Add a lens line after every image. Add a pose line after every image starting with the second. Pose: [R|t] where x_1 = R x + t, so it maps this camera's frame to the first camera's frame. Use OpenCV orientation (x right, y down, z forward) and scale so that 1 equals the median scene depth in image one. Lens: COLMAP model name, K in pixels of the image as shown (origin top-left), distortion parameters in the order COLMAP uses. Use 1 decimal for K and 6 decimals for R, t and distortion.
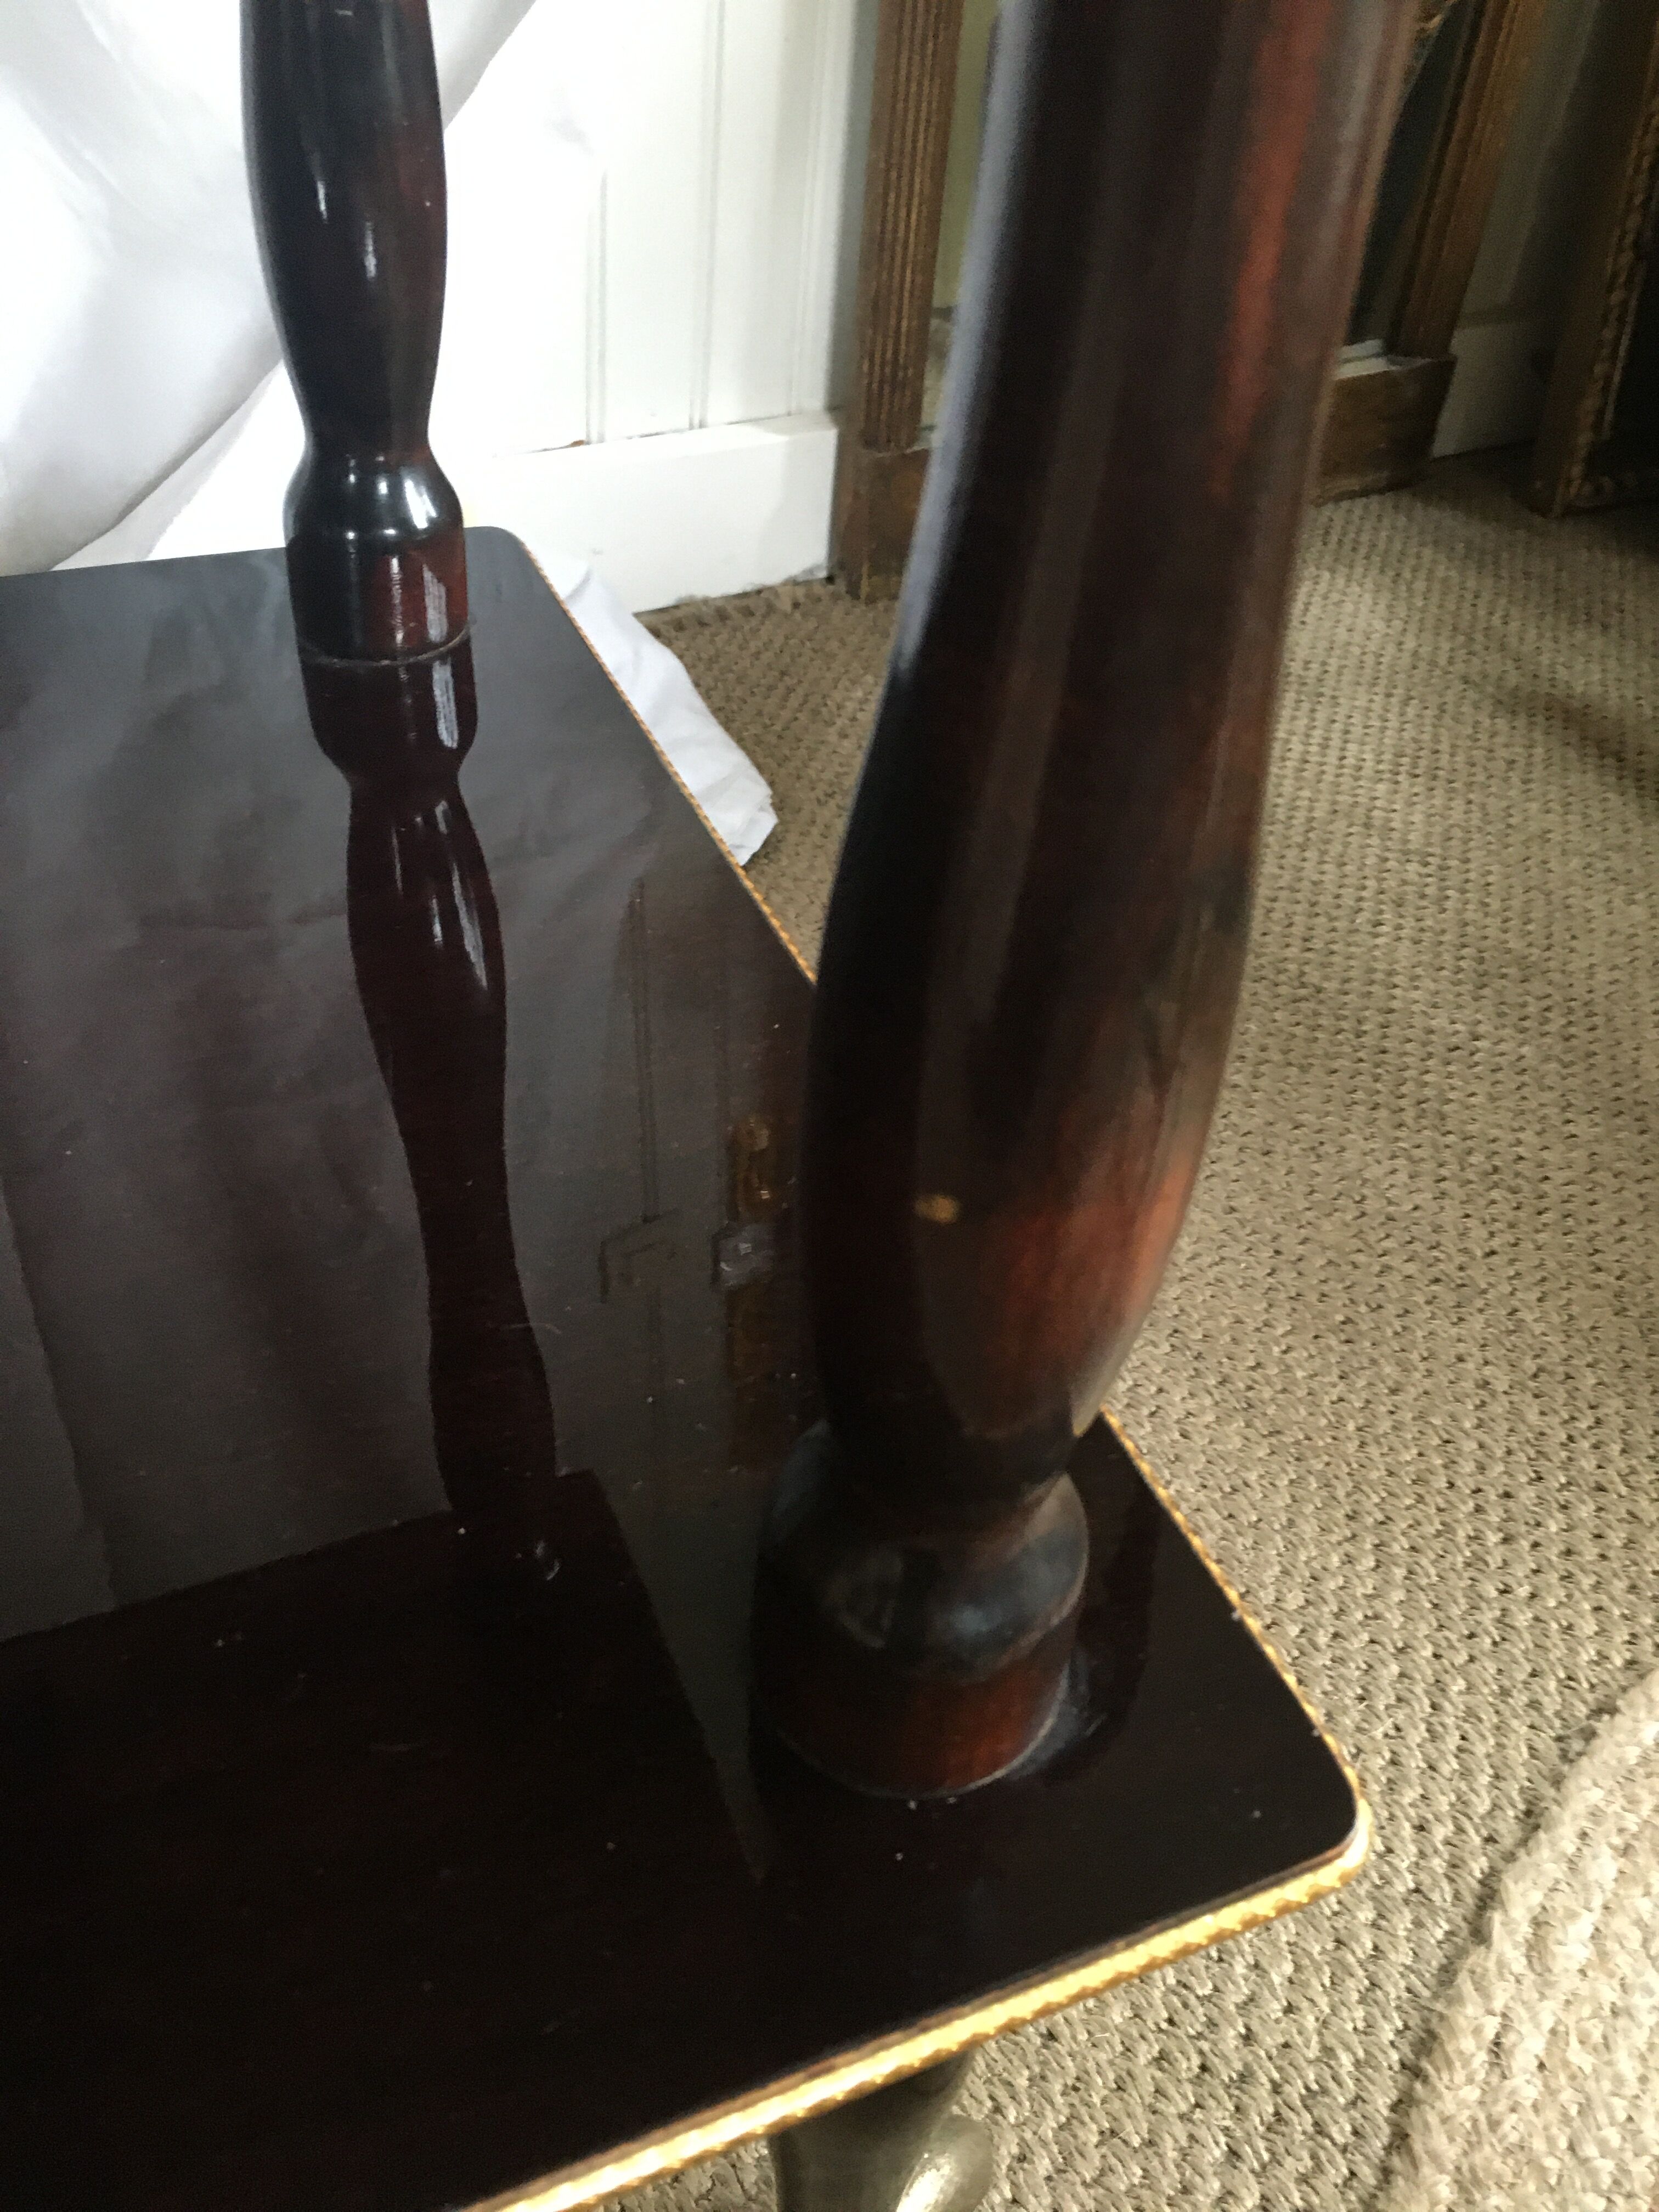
lens RADIAL K [[1884.8, 0, 828.3], [0, 1884.8, 1090.5], [0, 0, 1]] dist [0.074976, -0.106682]
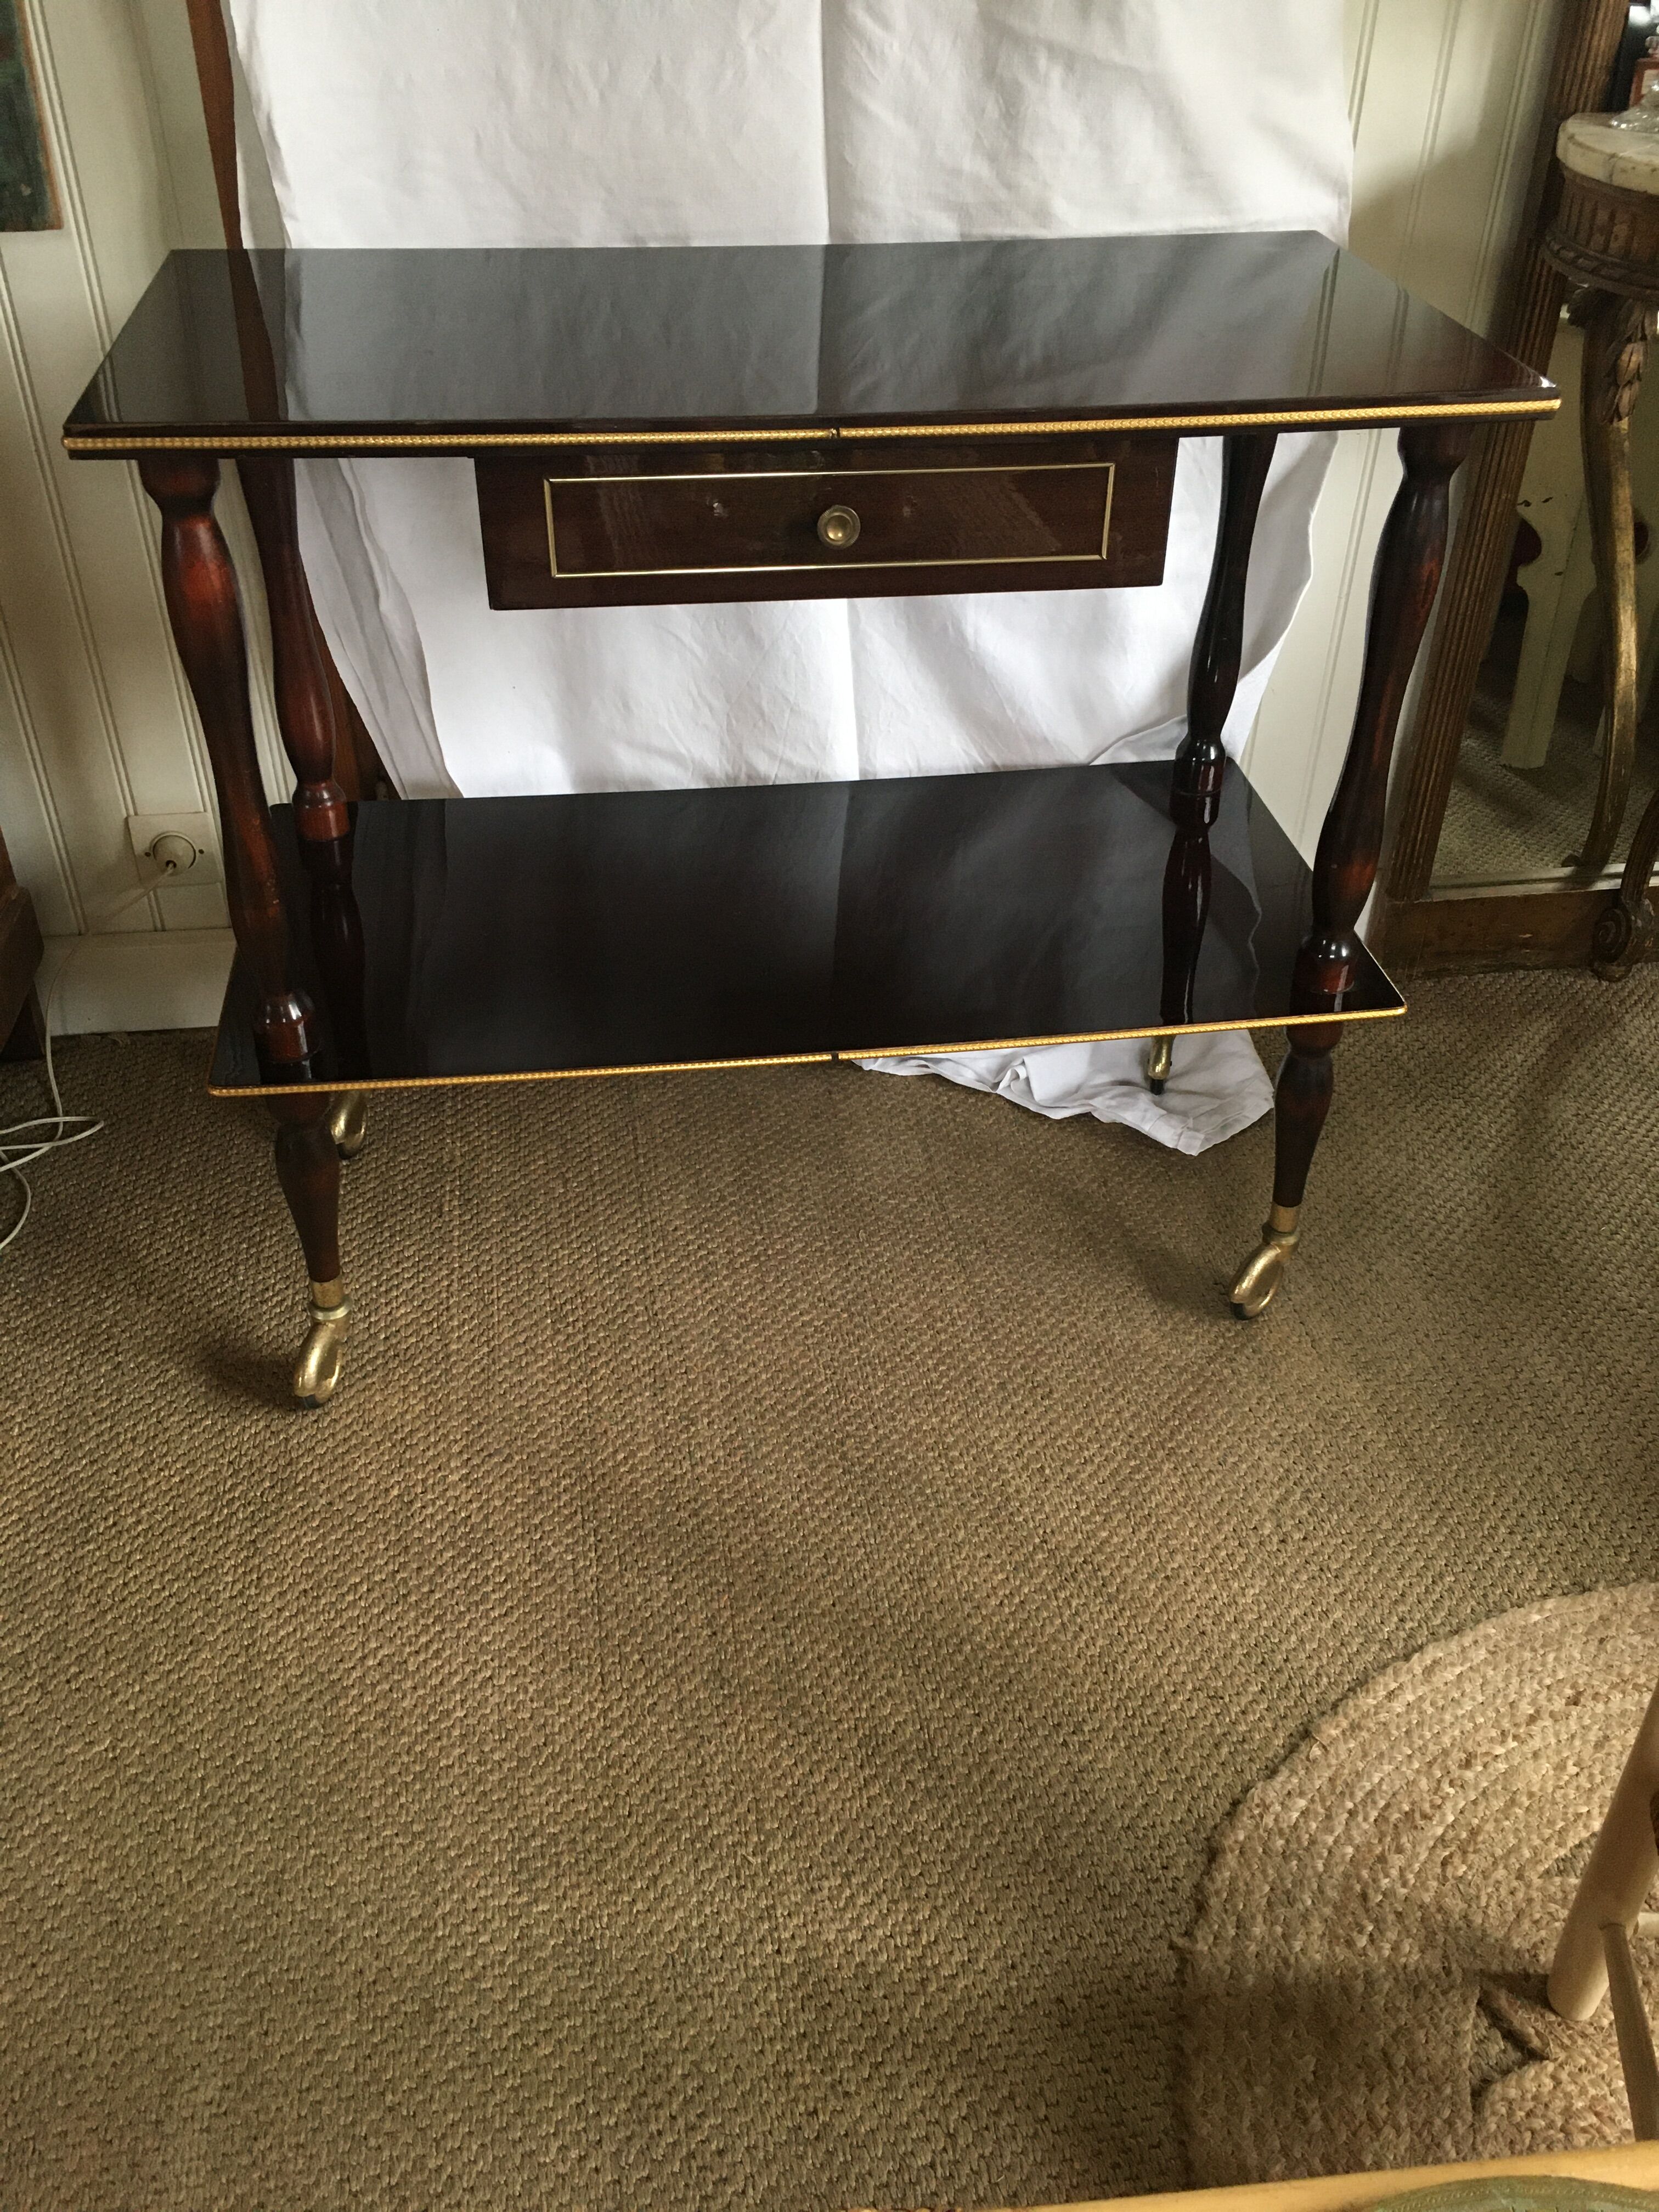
lens RADIAL K [[1884.8, 0, 836.1], [0, 1884.8, 1104.7], [0, 0, 1]] dist [0.074976, -0.106682]
pose [[0.917846, 0.181105, -0.353213, 0.329331], [-0.211511, 0.976140, -0.049123, 0.042641], [0.335890, 0.119796, 0.934252, -1.179360]]
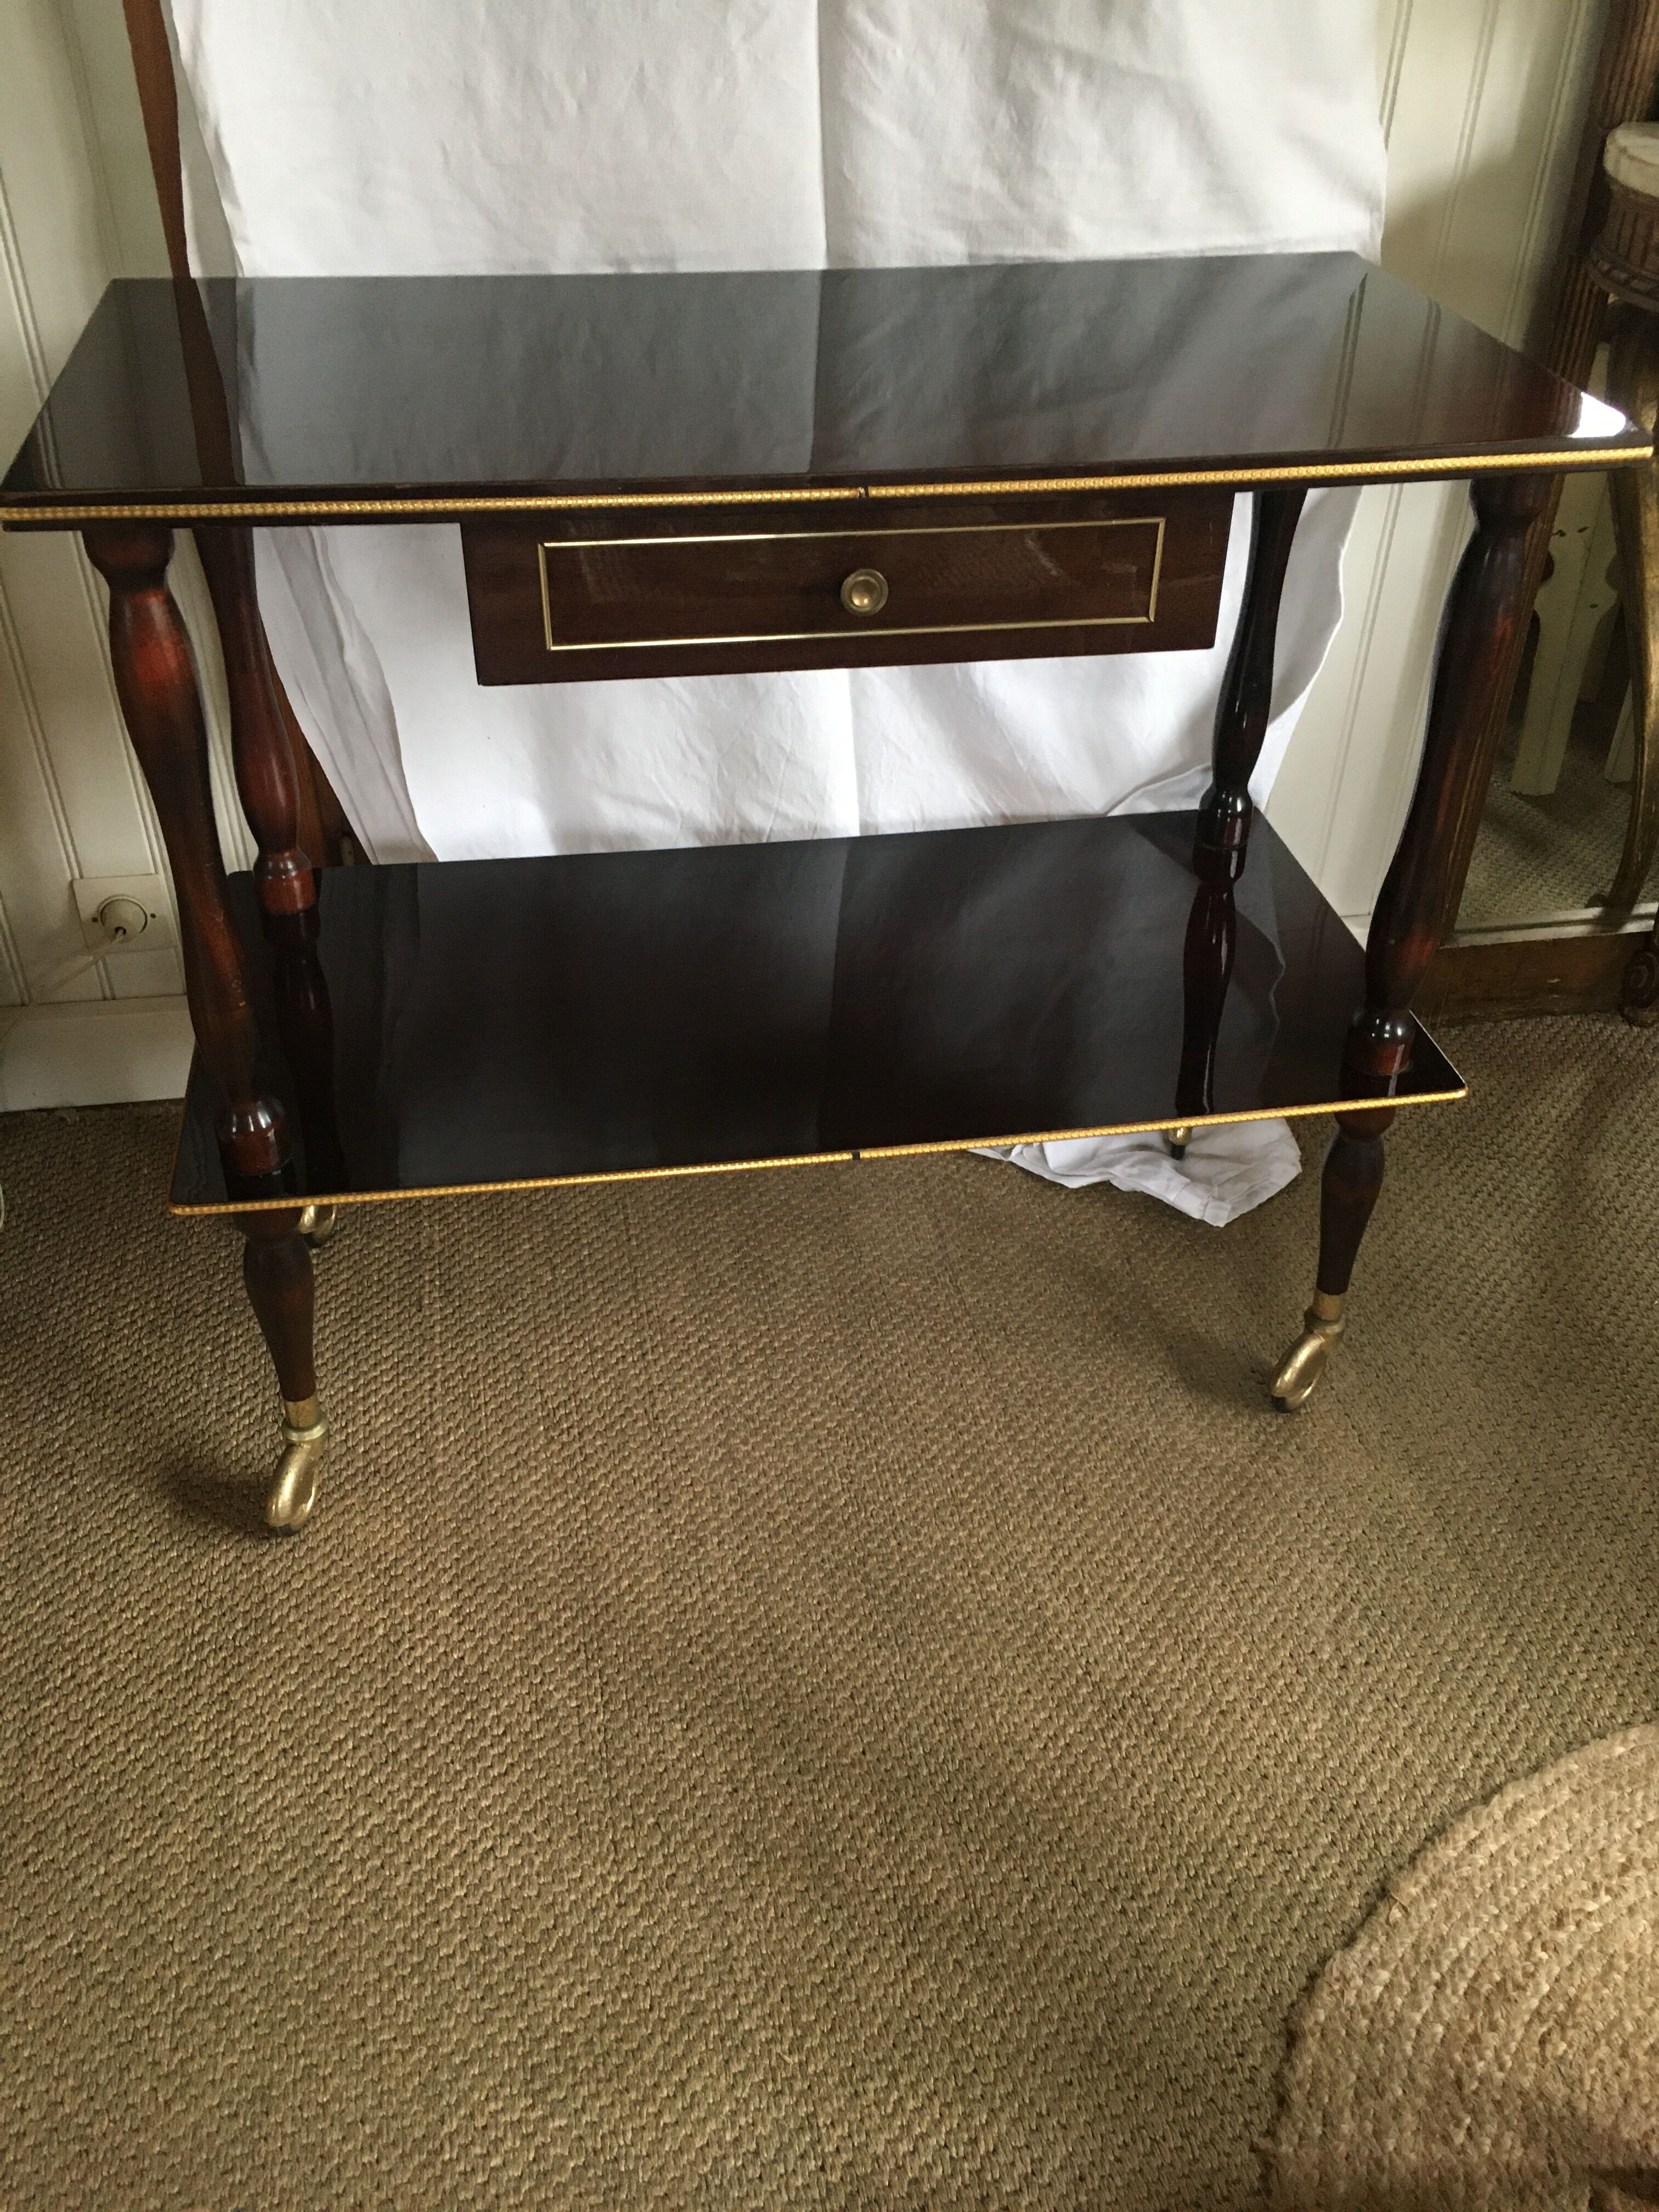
lens RADIAL K [[1884.8, 0, 832.8], [0, 1884.8, 1104.8], [0, 0, 1]] dist [0.074976, -0.106682]
pose [[0.928477, 0.169560, -0.330423, 0.196126], [-0.195899, 0.979456, -0.047850, -0.057375], [0.315521, 0.109157, 0.942619, -1.068138]]
